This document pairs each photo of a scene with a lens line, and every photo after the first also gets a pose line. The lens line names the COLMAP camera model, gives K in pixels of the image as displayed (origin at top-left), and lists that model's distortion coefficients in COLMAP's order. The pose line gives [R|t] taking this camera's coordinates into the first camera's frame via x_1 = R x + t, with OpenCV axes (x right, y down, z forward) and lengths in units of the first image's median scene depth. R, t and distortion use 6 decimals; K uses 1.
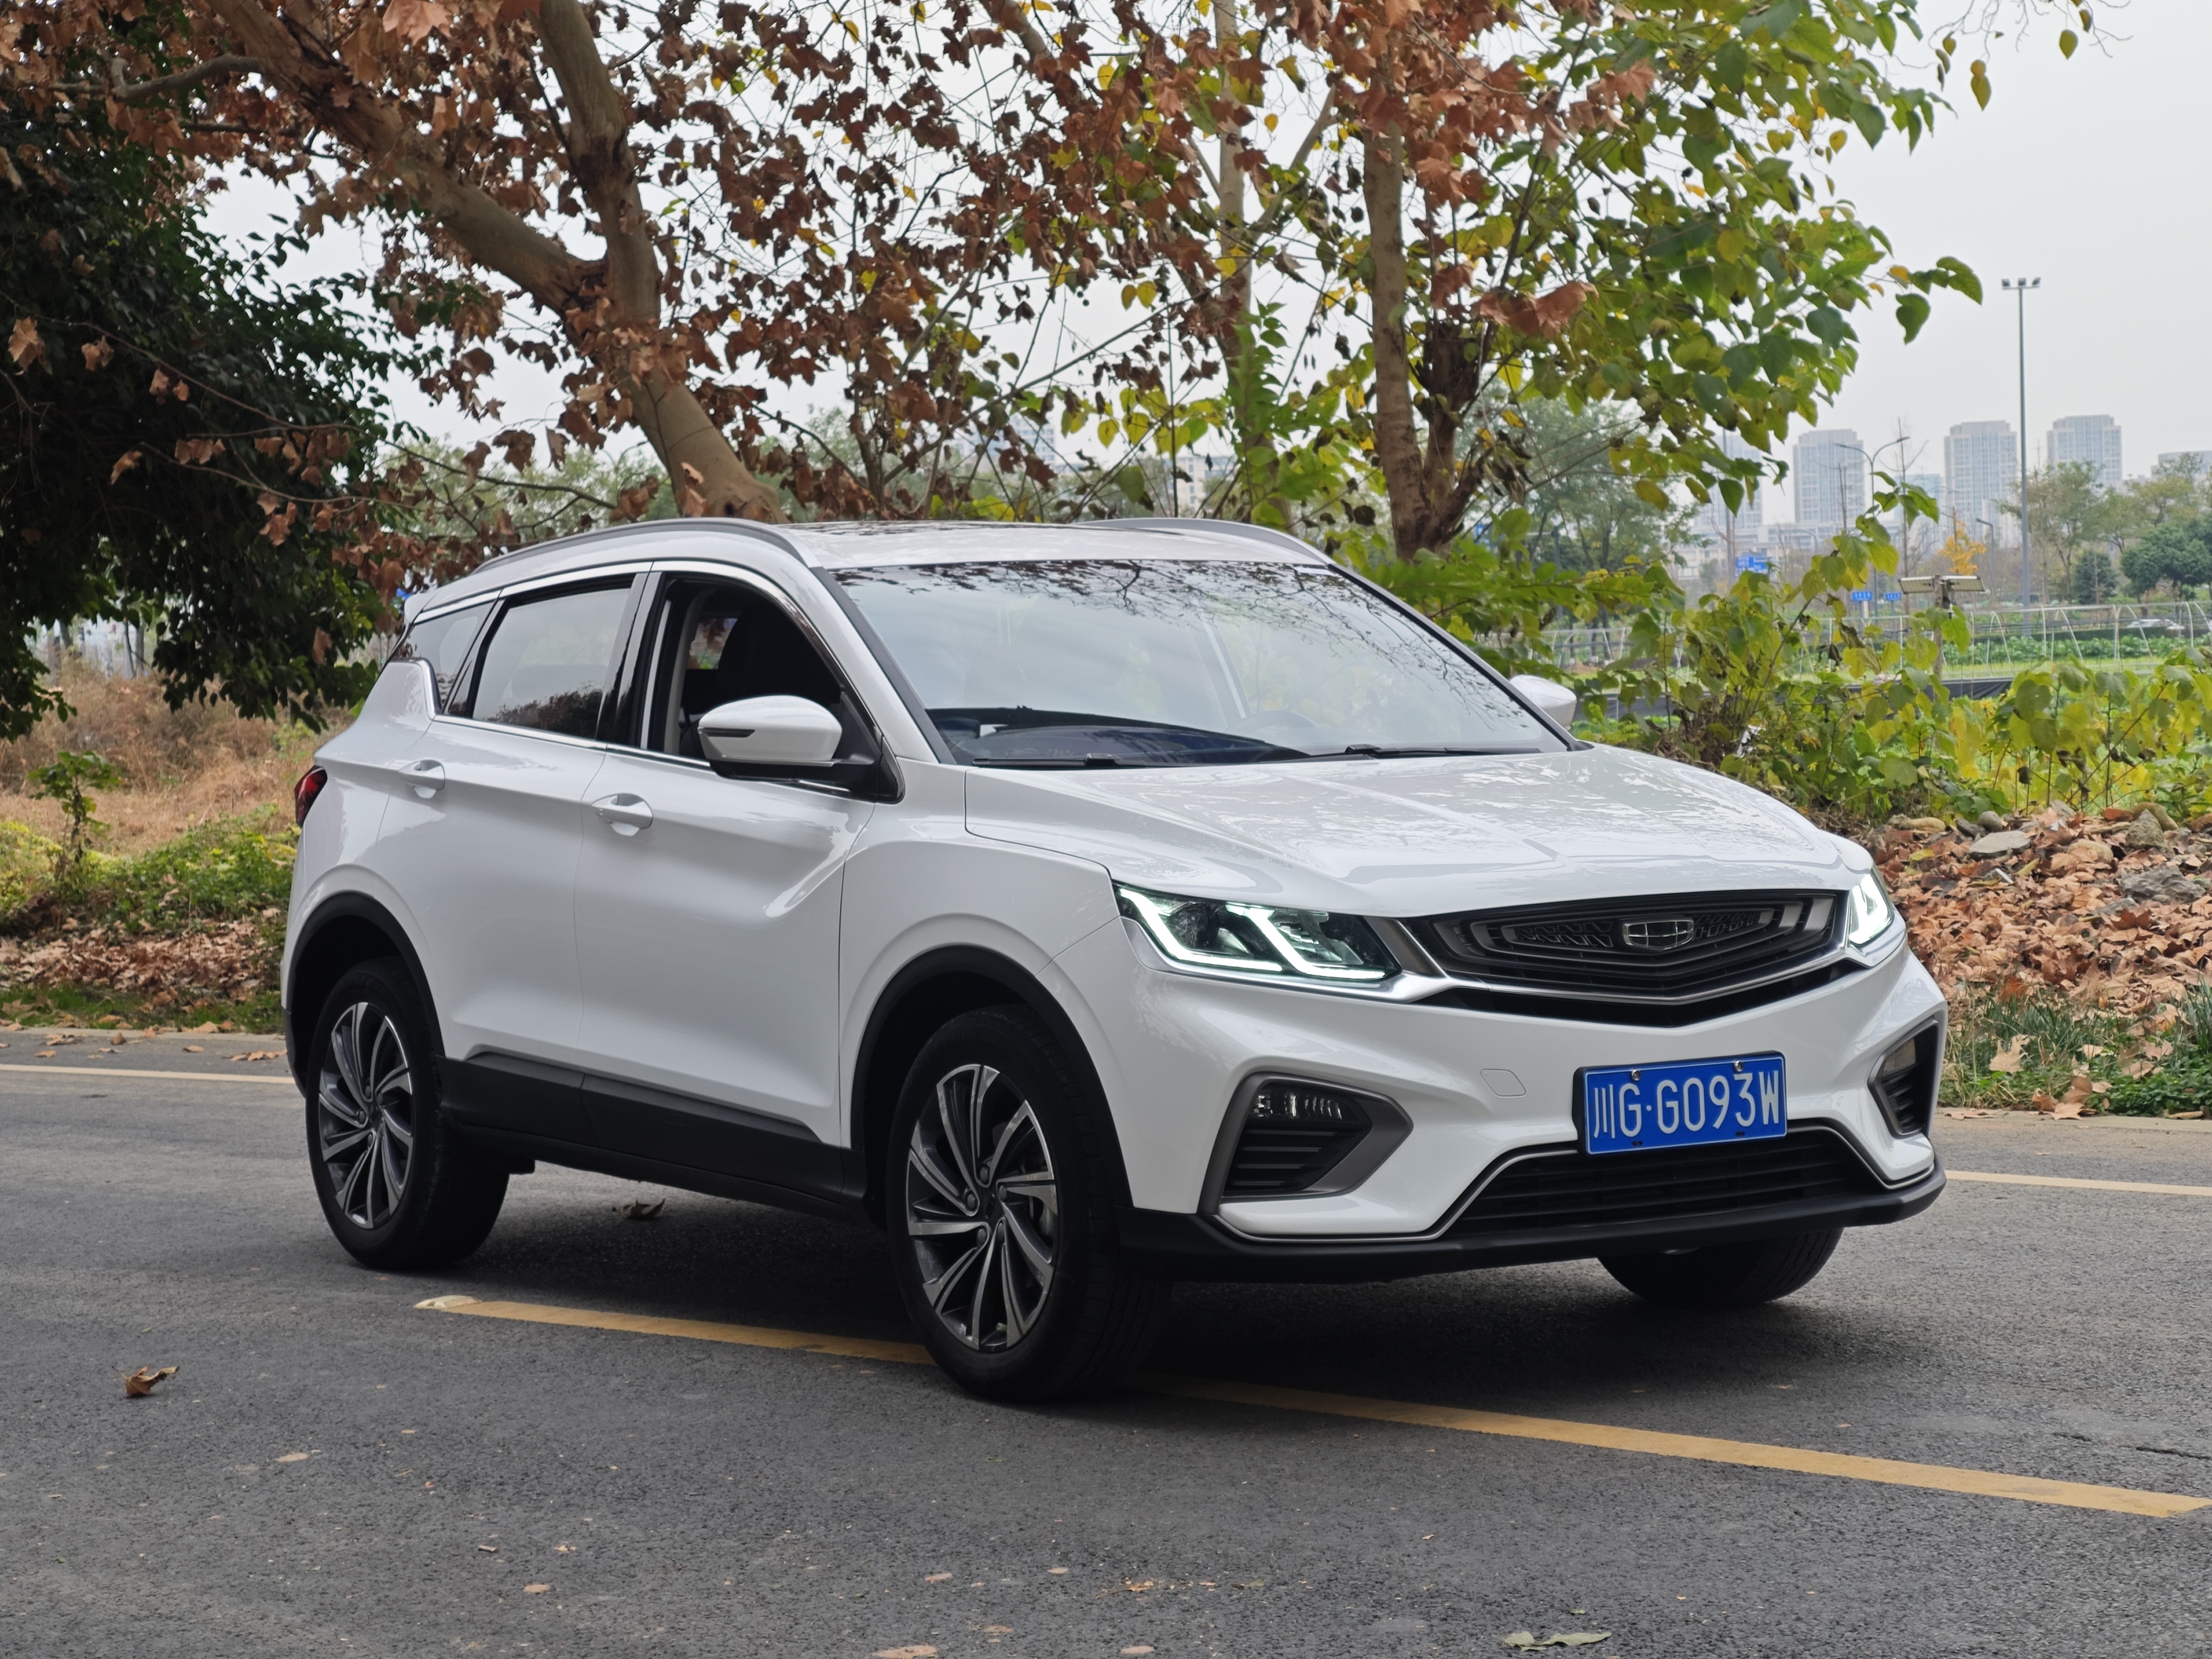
lens RADIAL K [[4422.2, 0, 1104.7], [0, 4422.2, 828.0], [0, 0, 1]] dist [0.220354, 0.000000]
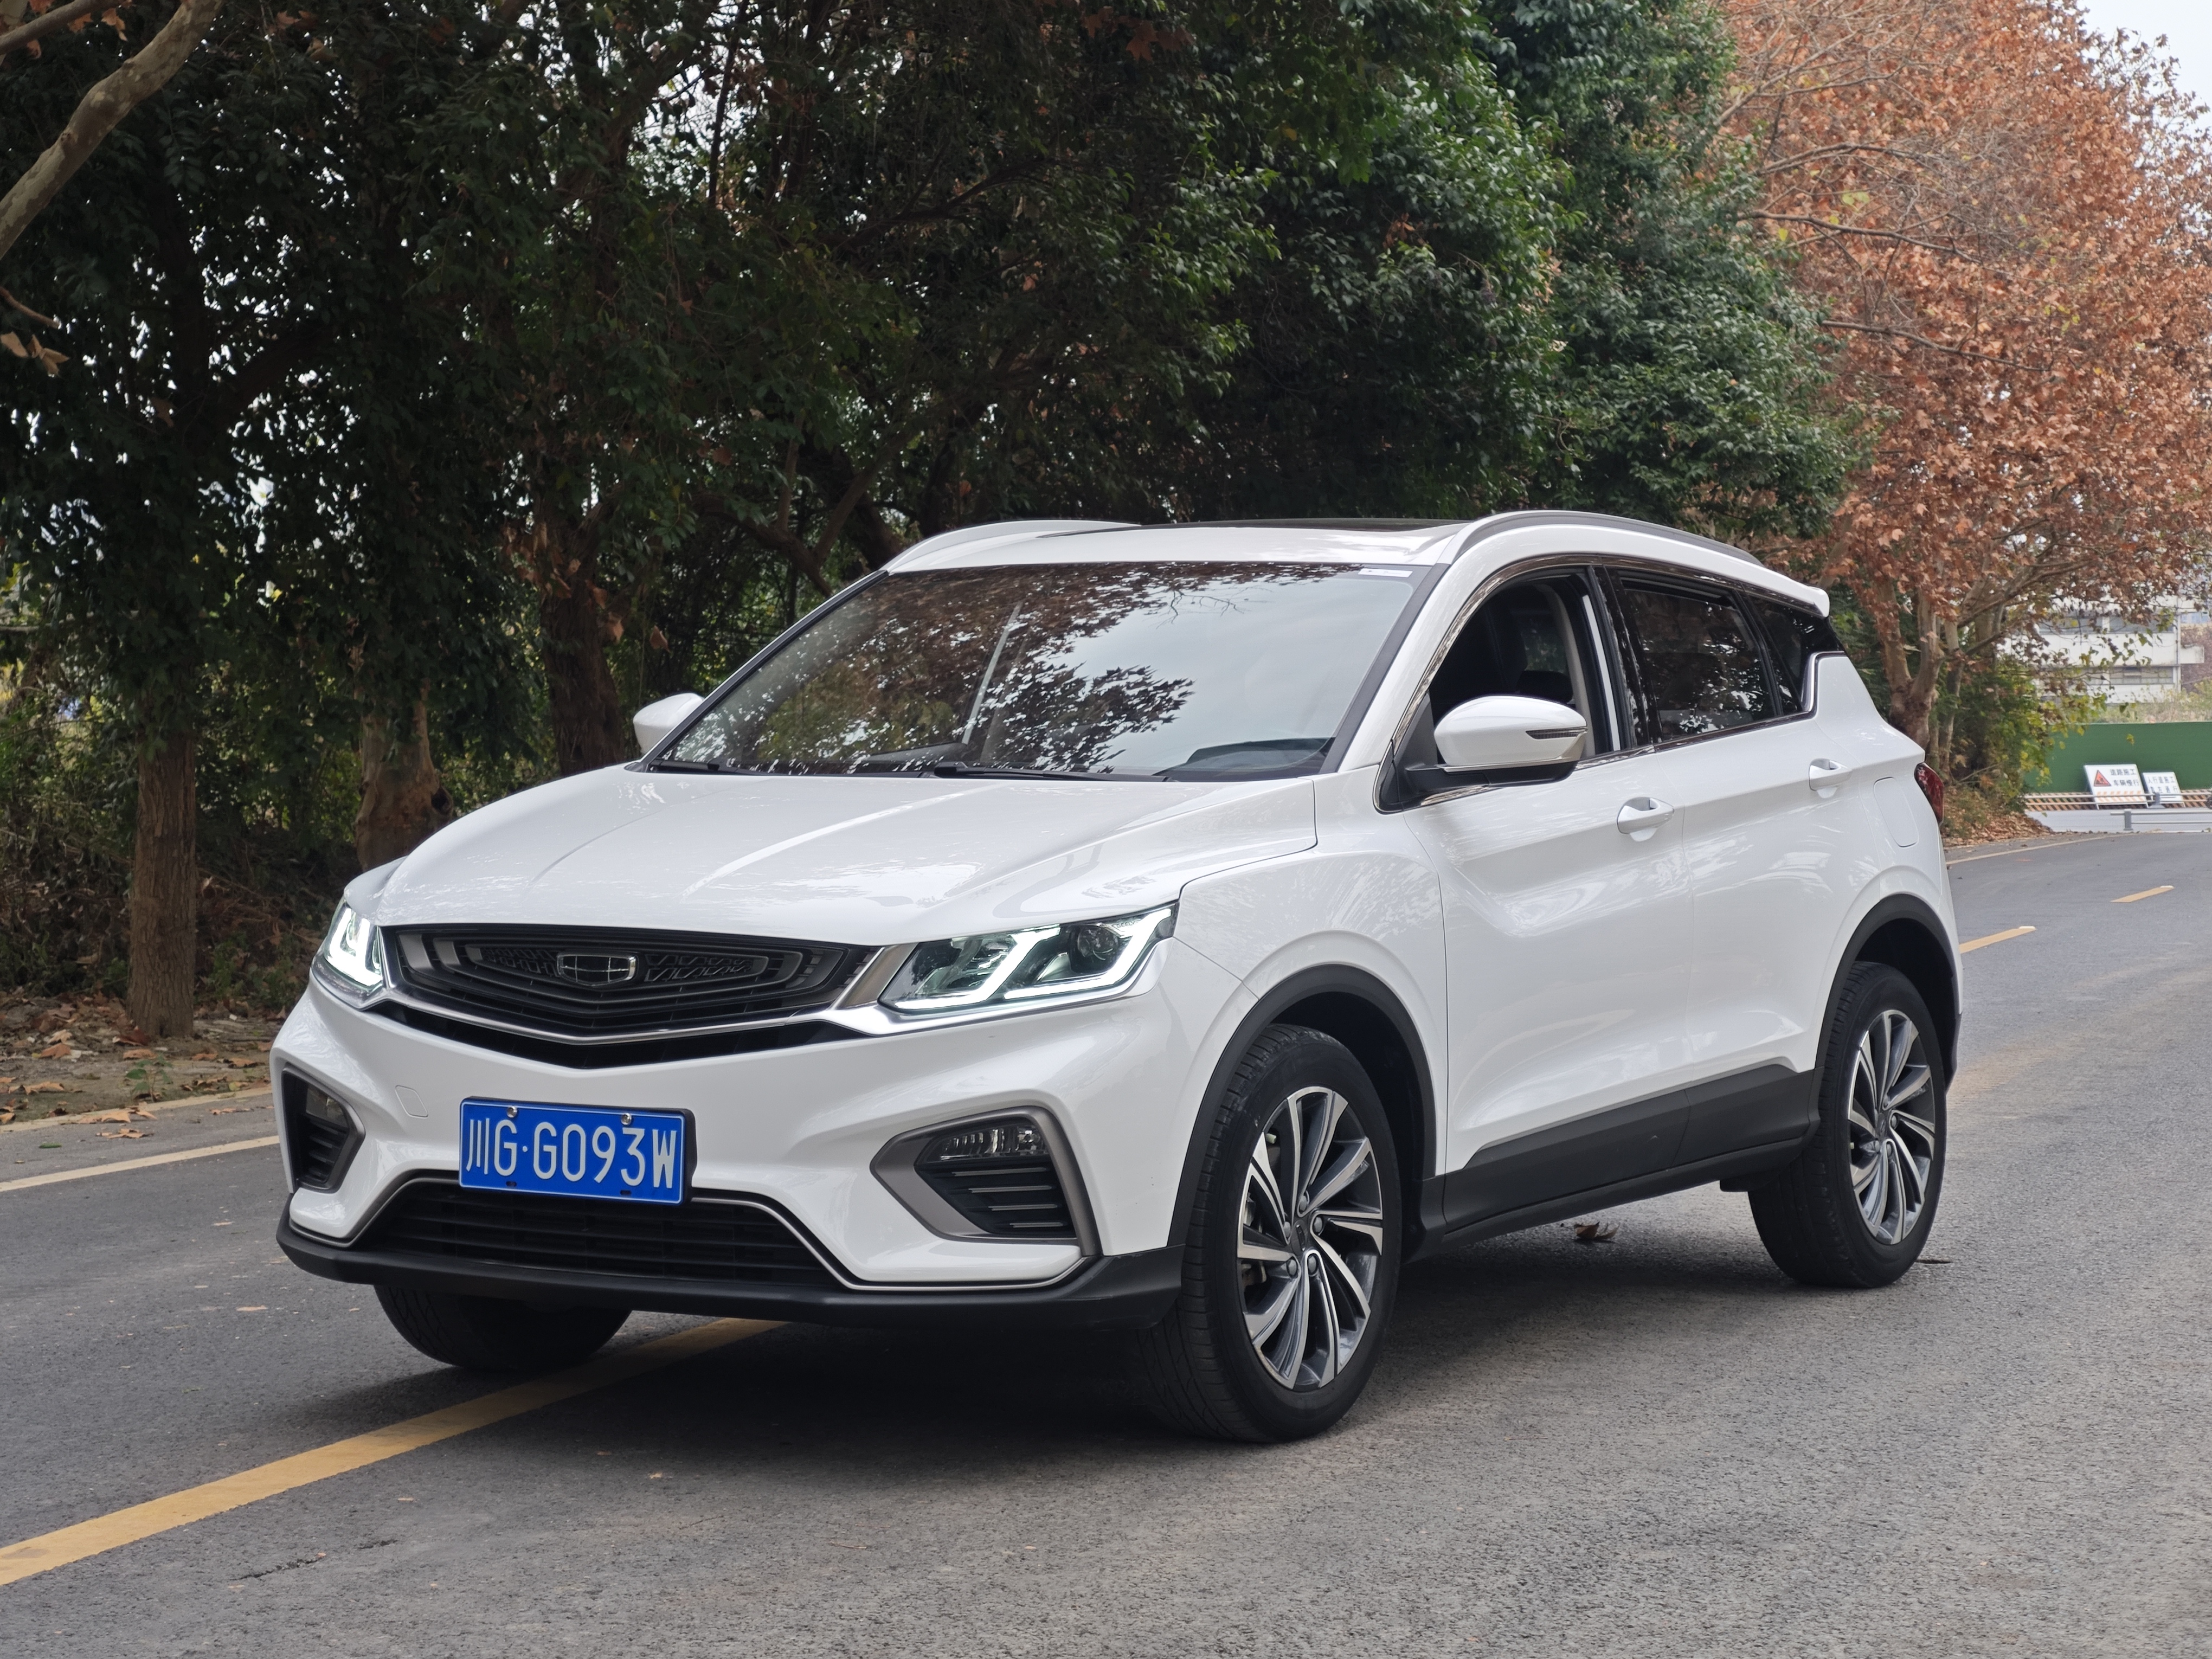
lens RADIAL K [[4422.2, 0, 1105.1], [0, 4422.2, 826.4], [0, 0, 1]] dist [0.220354, 0.000000]
pose [[0.431367, 0.052545, -0.900645, 0.783808], [-0.043280, 0.998358, 0.037516, -0.035597], [0.901138, 0.022797, 0.432933, 0.533724]]
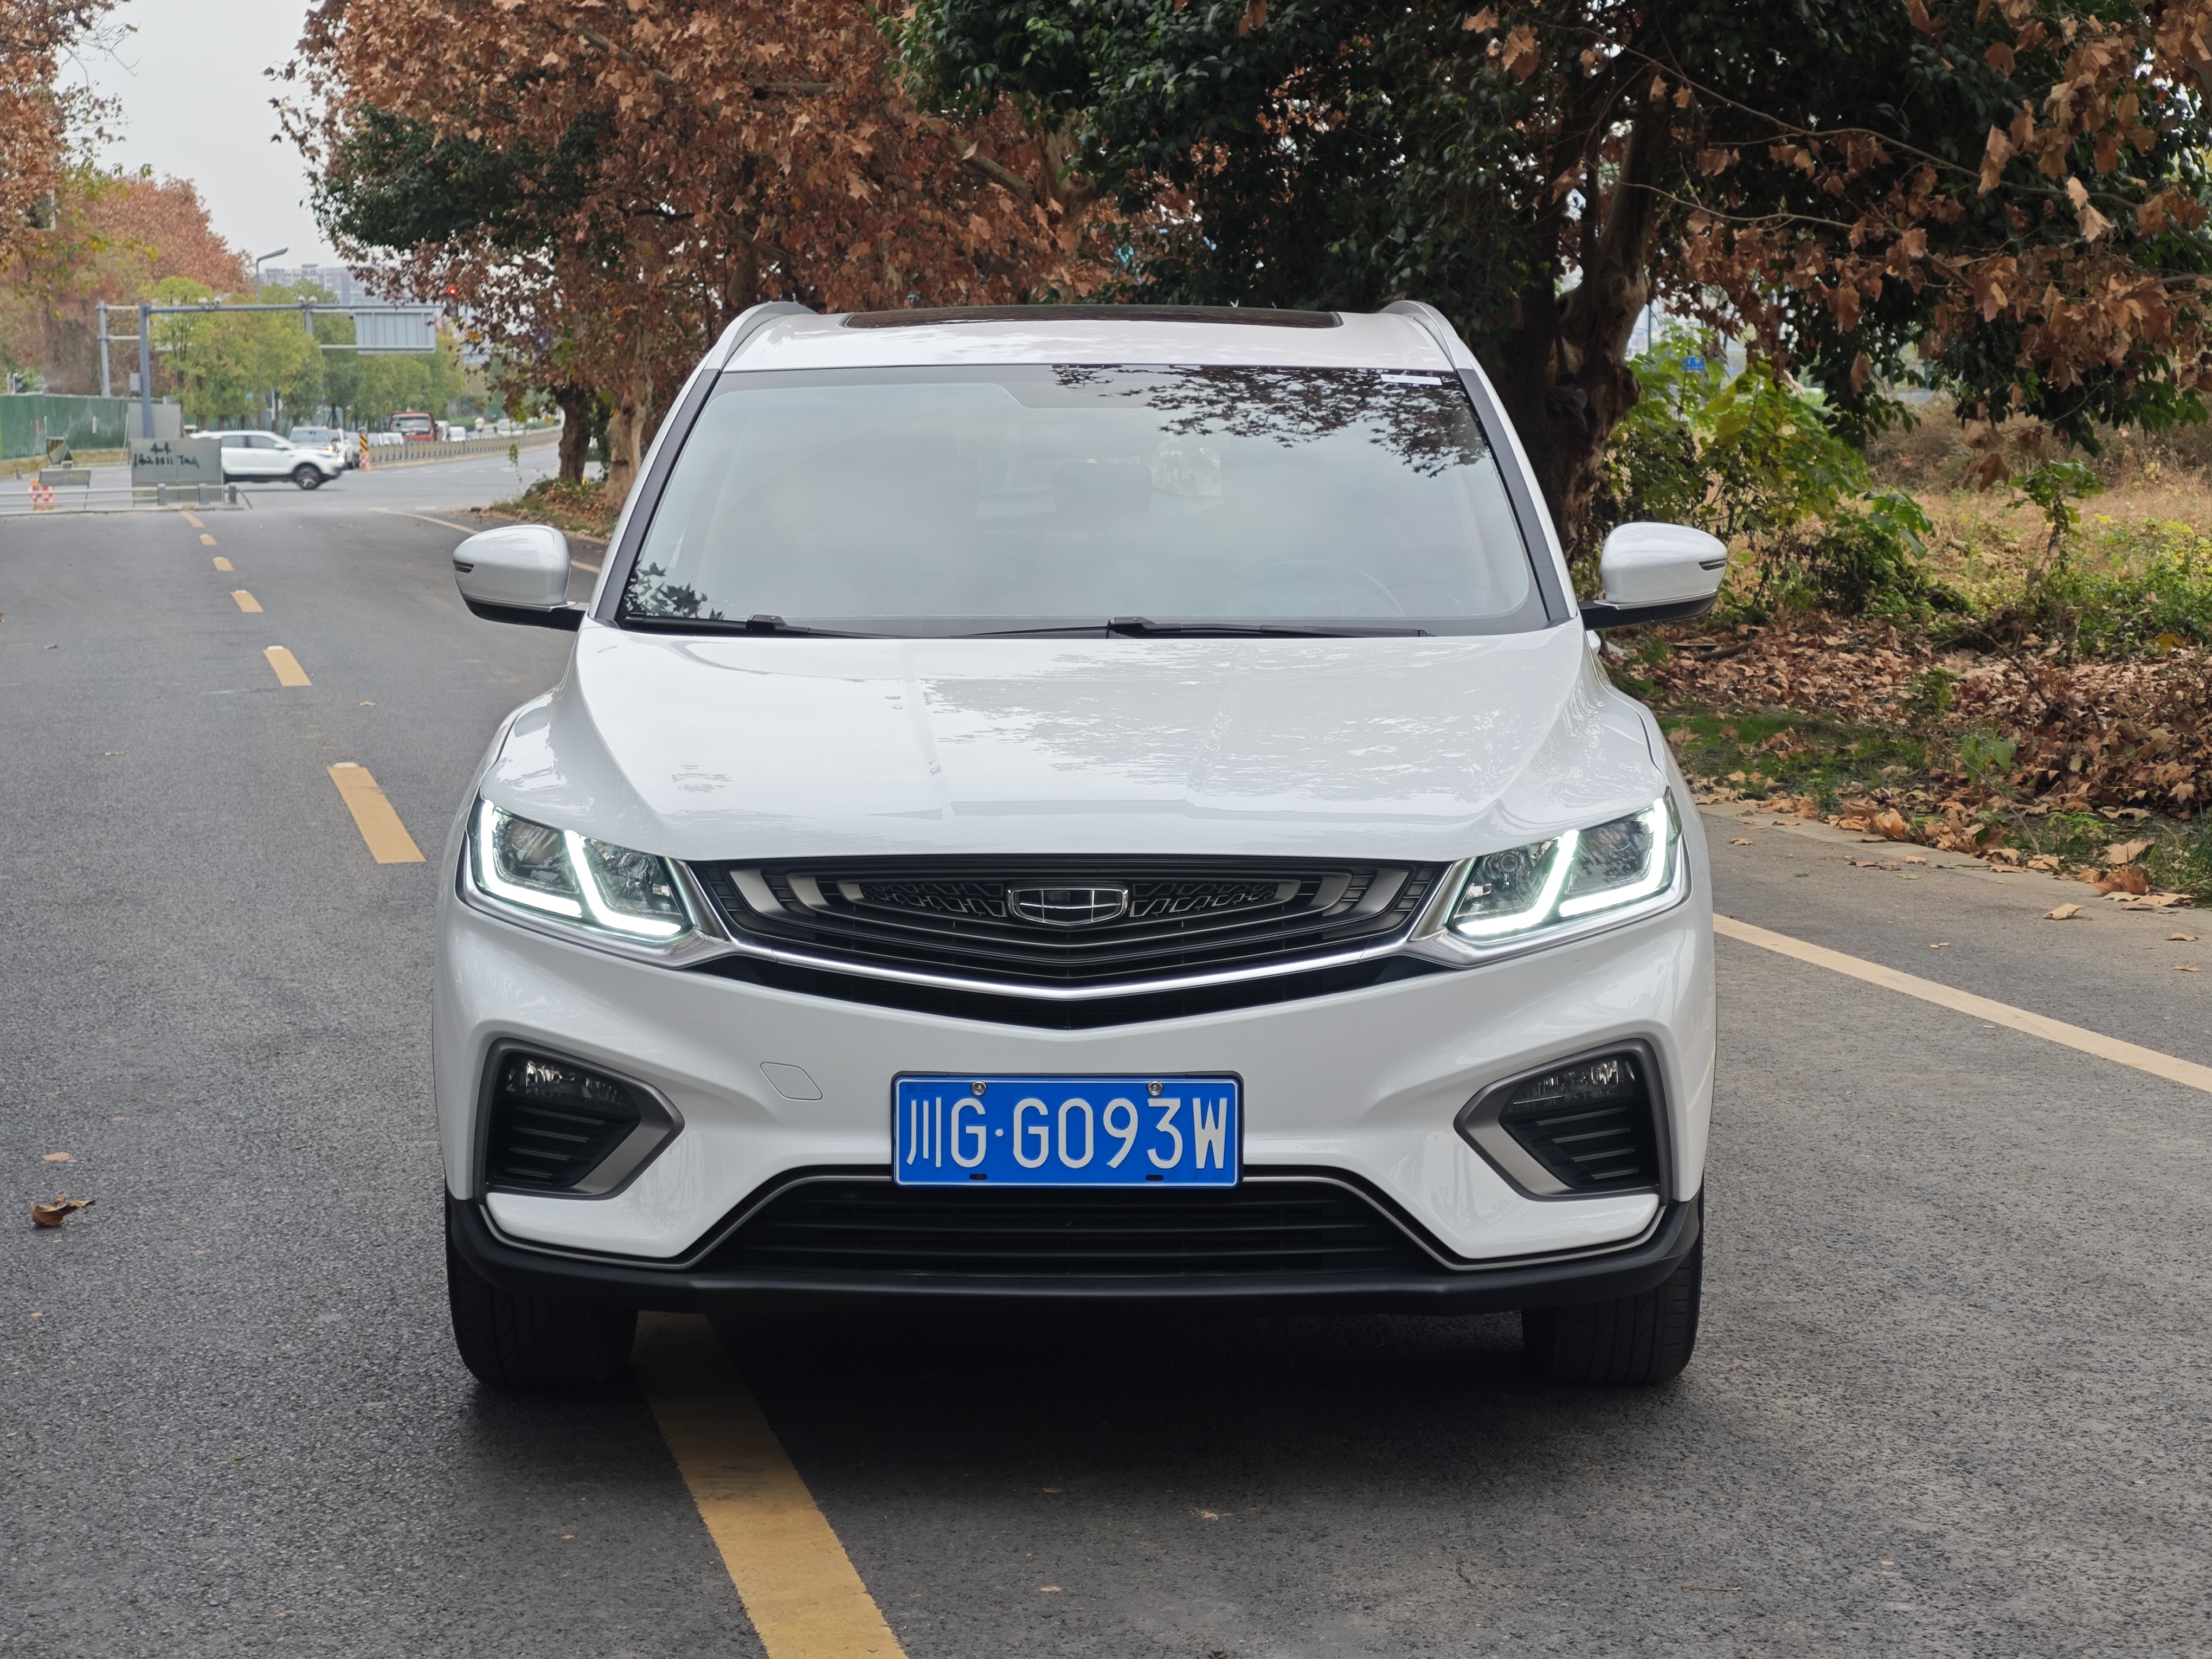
lens RADIAL K [[4422.2, 0, 1089.4], [0, 4422.2, 828.1], [0, 0, 1]] dist [0.220354, 0.000000]
pose [[0.825716, 0.079613, -0.558439, 0.424620], [-0.037231, 0.995523, 0.086876, -0.042576], [0.562856, -0.050944, 0.824984, 0.292568]]
